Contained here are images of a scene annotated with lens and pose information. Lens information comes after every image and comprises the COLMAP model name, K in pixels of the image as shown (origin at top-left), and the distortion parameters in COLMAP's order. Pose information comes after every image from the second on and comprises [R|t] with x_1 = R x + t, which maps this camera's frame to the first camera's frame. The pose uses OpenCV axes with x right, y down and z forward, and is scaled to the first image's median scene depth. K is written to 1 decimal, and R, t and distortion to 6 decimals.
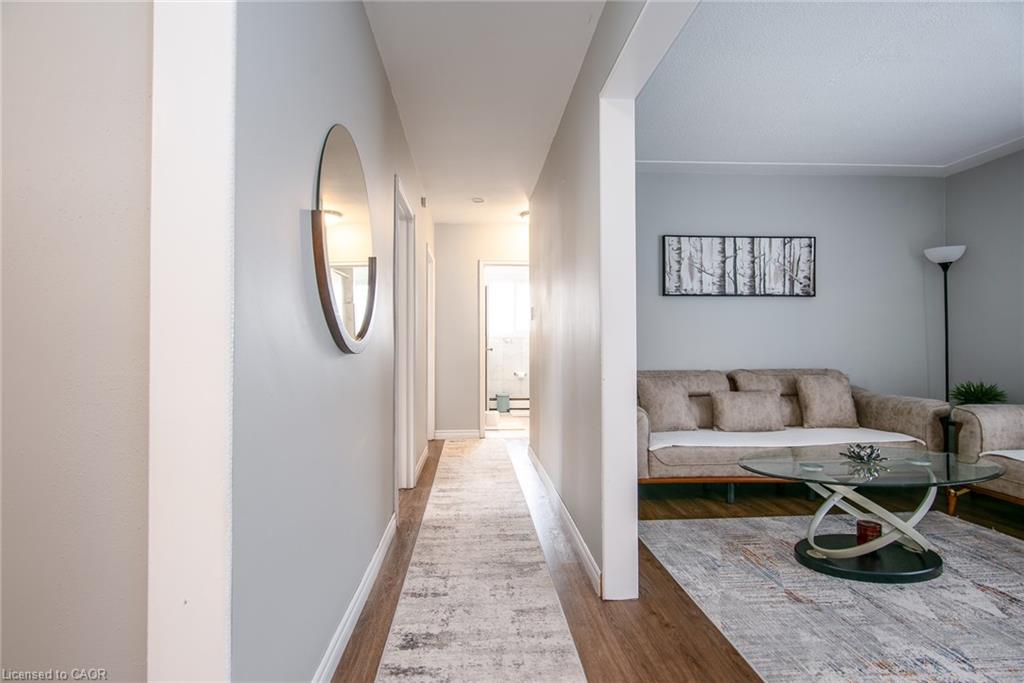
lens RADIAL K [[513.3, 0, 510.6], [0, 513.3, 343.4], [0, 0, 1]] dist [-0.003295, -0.001273]
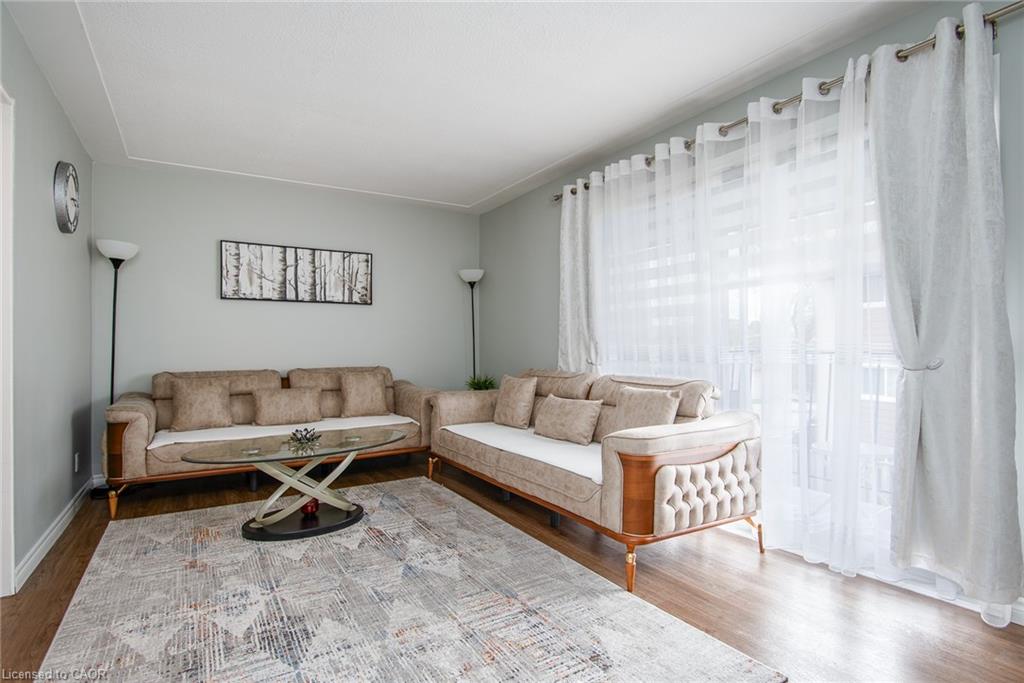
lens RADIAL K [[513.3, 0, 510.6], [0, 513.3, 343.4], [0, 0, 1]] dist [-0.003295, -0.001273]
pose [[0.887522, 0.001549, 0.460762, 0.356388], [-0.000639, 0.999998, -0.002130, -0.001048], [-0.460765, 0.001596, 0.887521, -0.194278]]
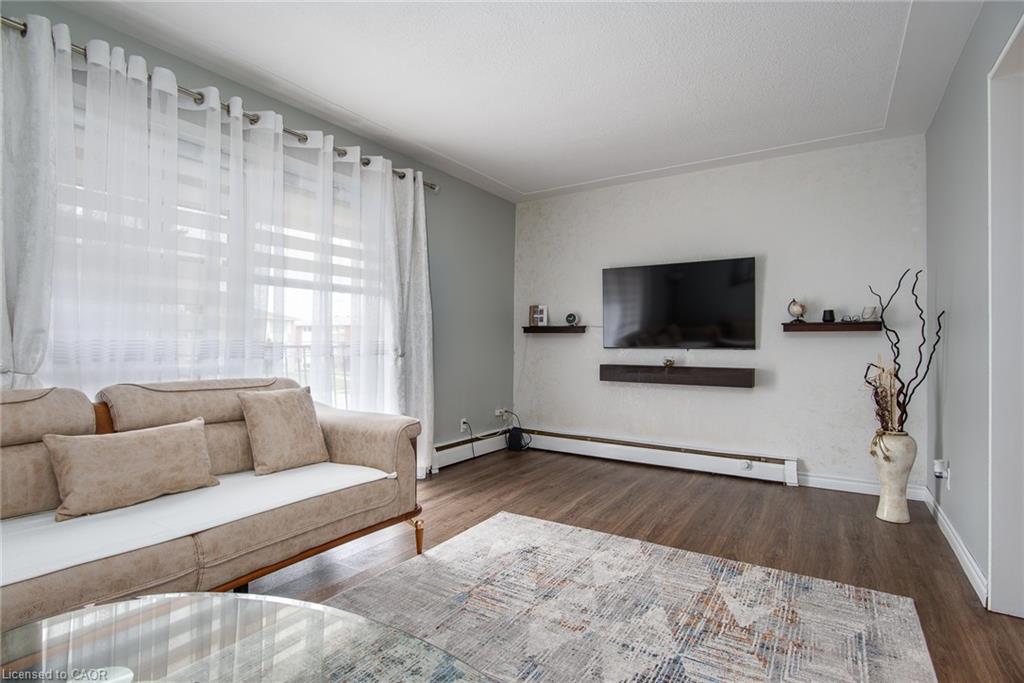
lens RADIAL K [[513.3, 0, 510.6], [0, 513.3, 343.4], [0, 0, 1]] dist [-0.003295, -0.001273]
pose [[-0.801554, -0.002731, 0.597916, 0.249147], [-0.009235, 0.999927, -0.007813, 0.006155], [-0.597851, -0.011784, -0.801520, 0.707364]]
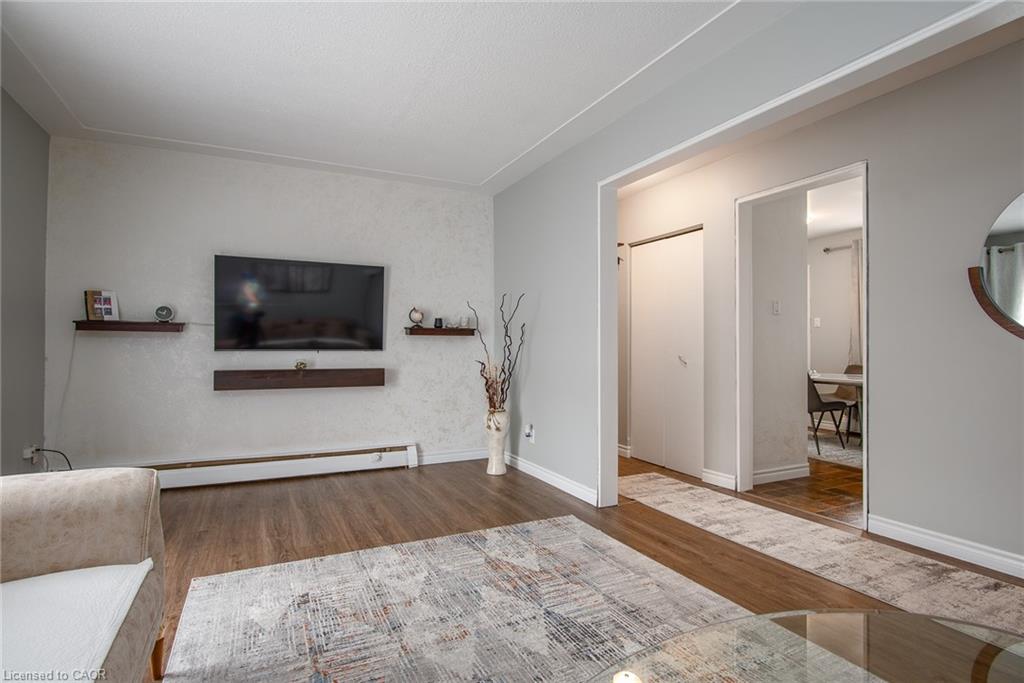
lens RADIAL K [[513.3, 0, 510.6], [0, 513.3, 343.4], [0, 0, 1]] dist [-0.003295, -0.001273]
pose [[-0.927534, -0.004342, -0.373714, 0.624566], [0.000586, 0.999914, -0.013072, 0.004600], [0.373739, -0.012344, -0.927452, 0.743234]]
